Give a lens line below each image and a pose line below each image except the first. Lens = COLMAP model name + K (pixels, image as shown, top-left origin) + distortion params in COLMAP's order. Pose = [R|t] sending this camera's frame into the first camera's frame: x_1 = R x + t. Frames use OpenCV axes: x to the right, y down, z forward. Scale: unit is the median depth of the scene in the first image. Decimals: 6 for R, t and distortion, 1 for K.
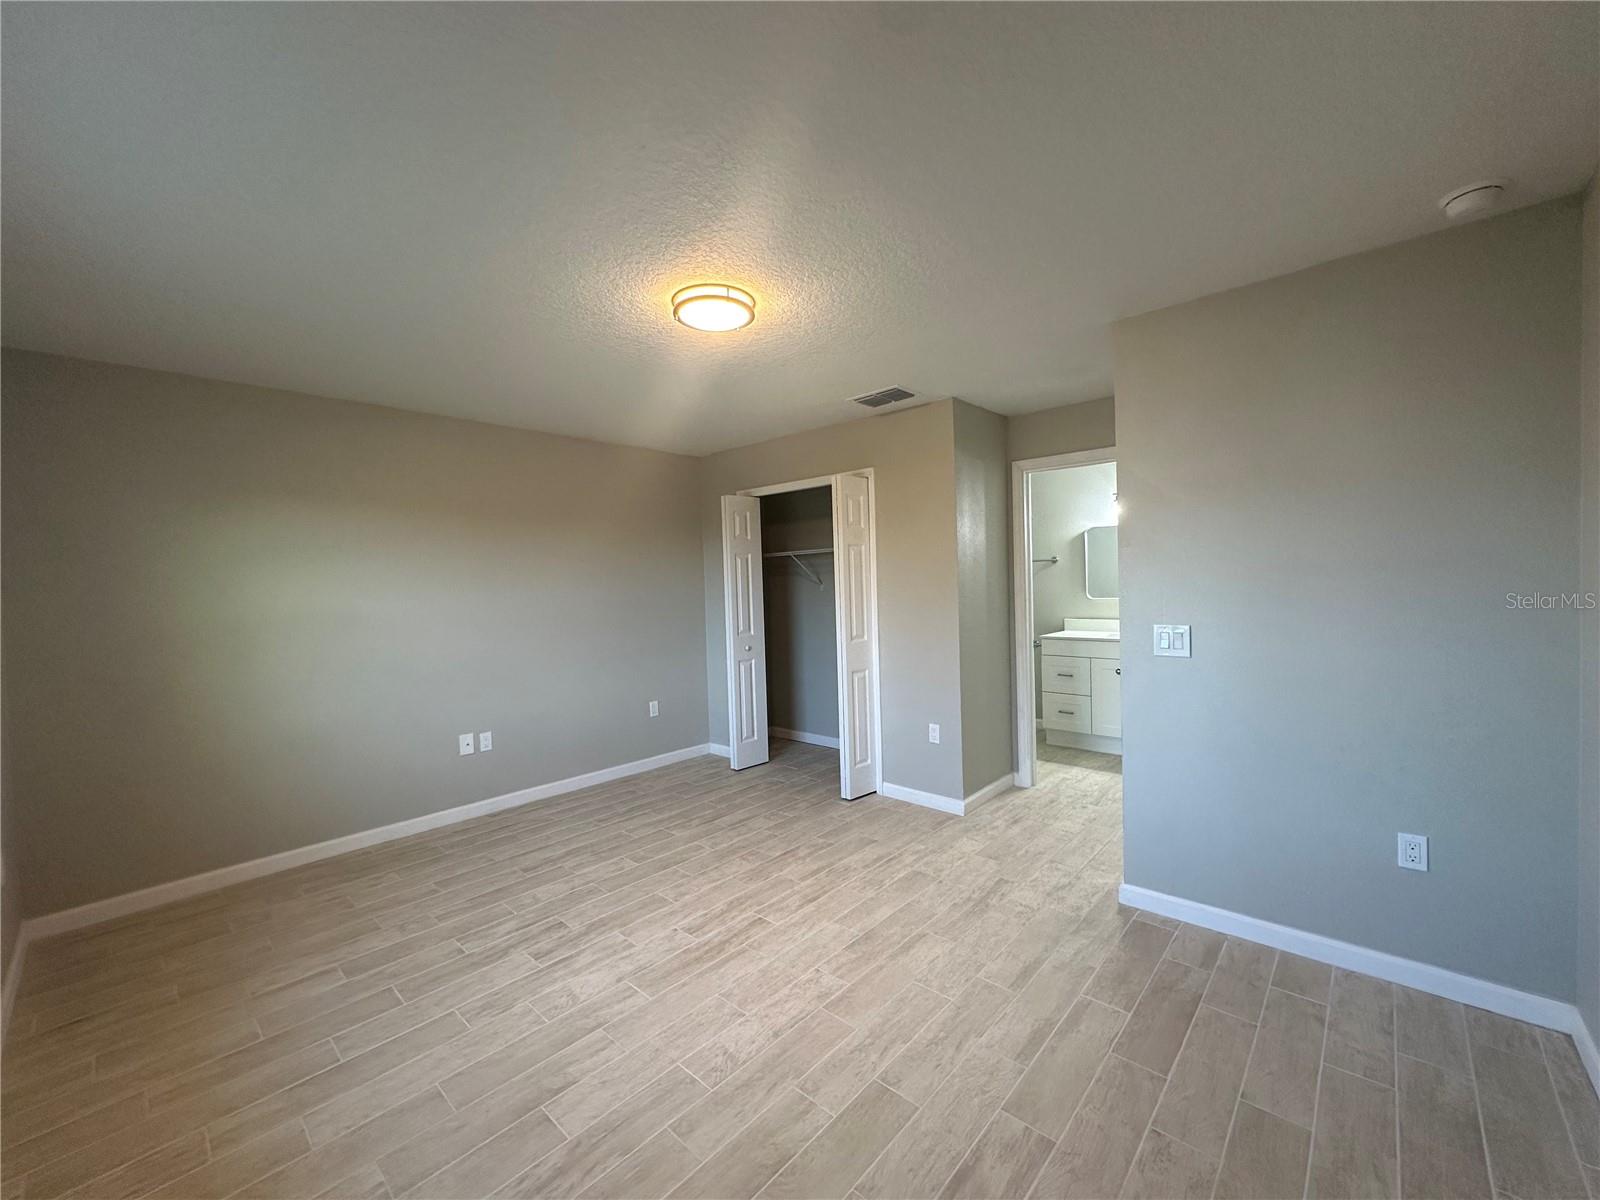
lens RADIAL K [[659.6, 0, 802.3], [0, 659.6, 598.7], [0, 0, 1]] dist [-0.002409, 0.000332]
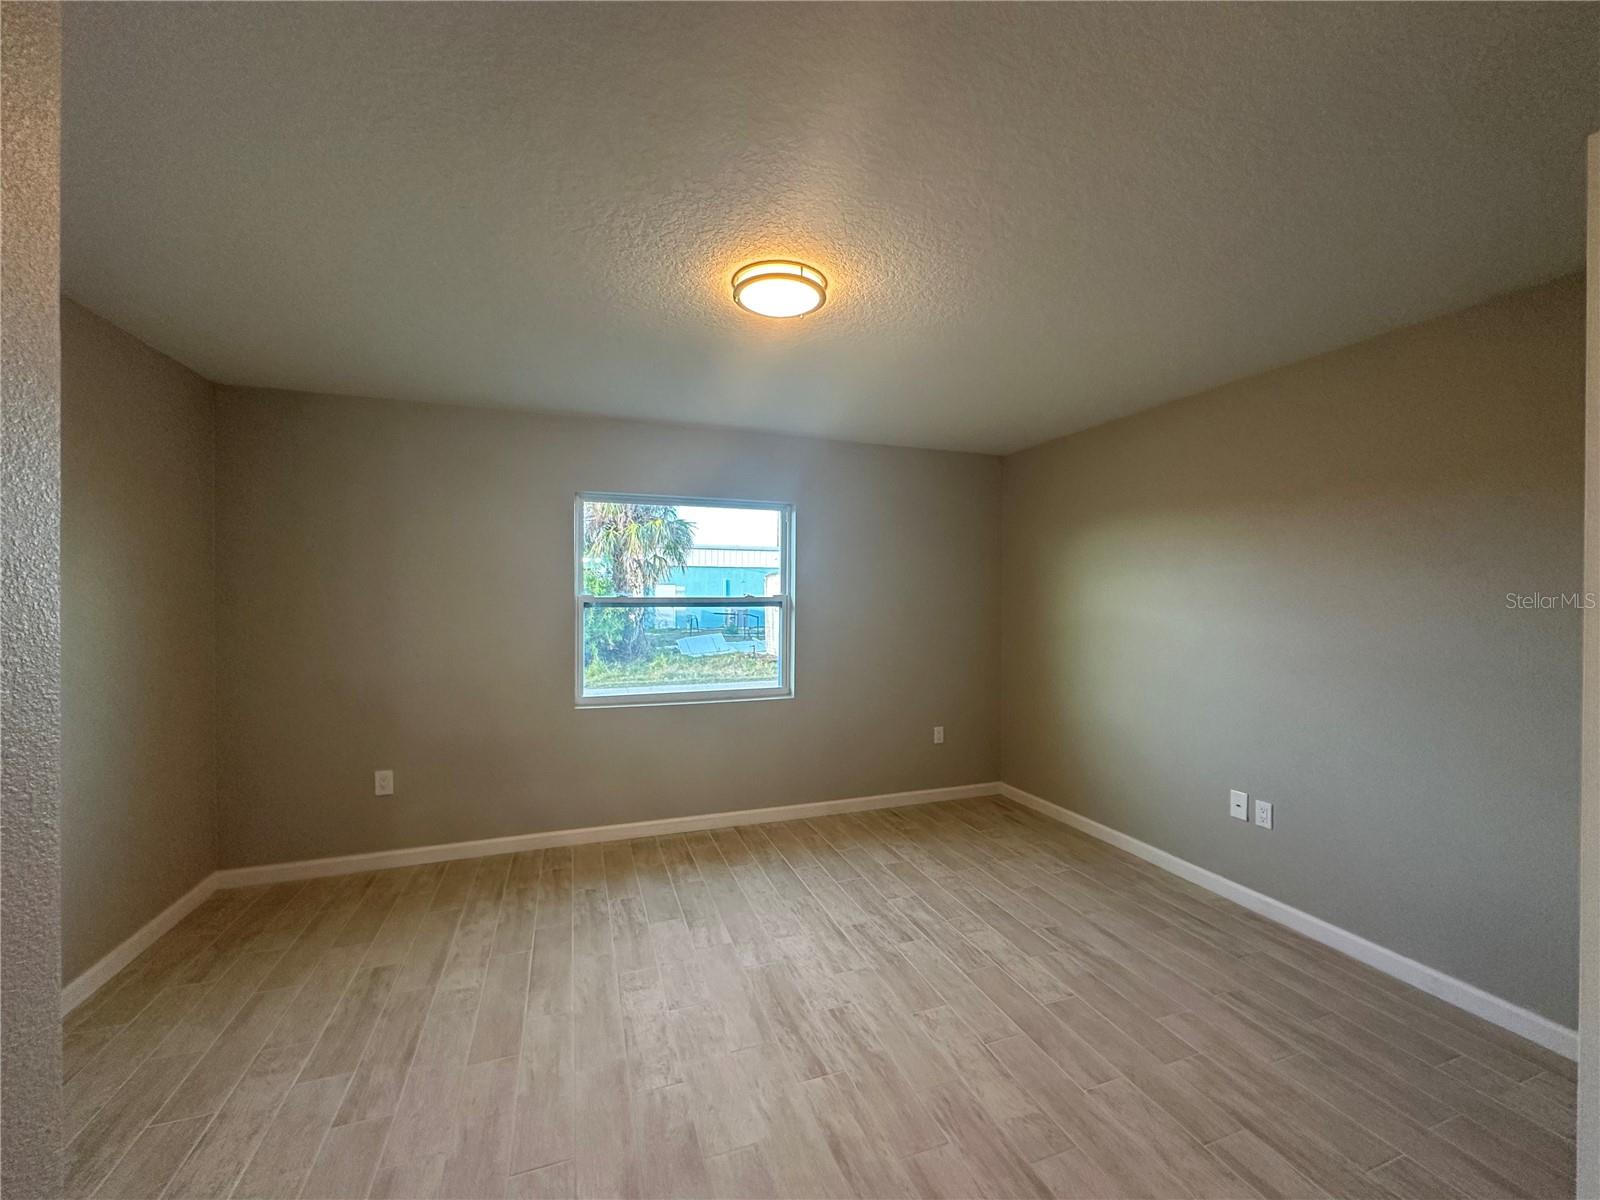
lens RADIAL K [[659.6, 0, 799.1], [0, 659.6, 604.2], [0, 0, 1]] dist [-0.002409, 0.000332]
pose [[-0.494265, 0.039032, -0.868435, 0.555389], [-0.012805, 0.998556, 0.052169, -0.060305], [0.869217, 0.036906, -0.493051, 1.322227]]
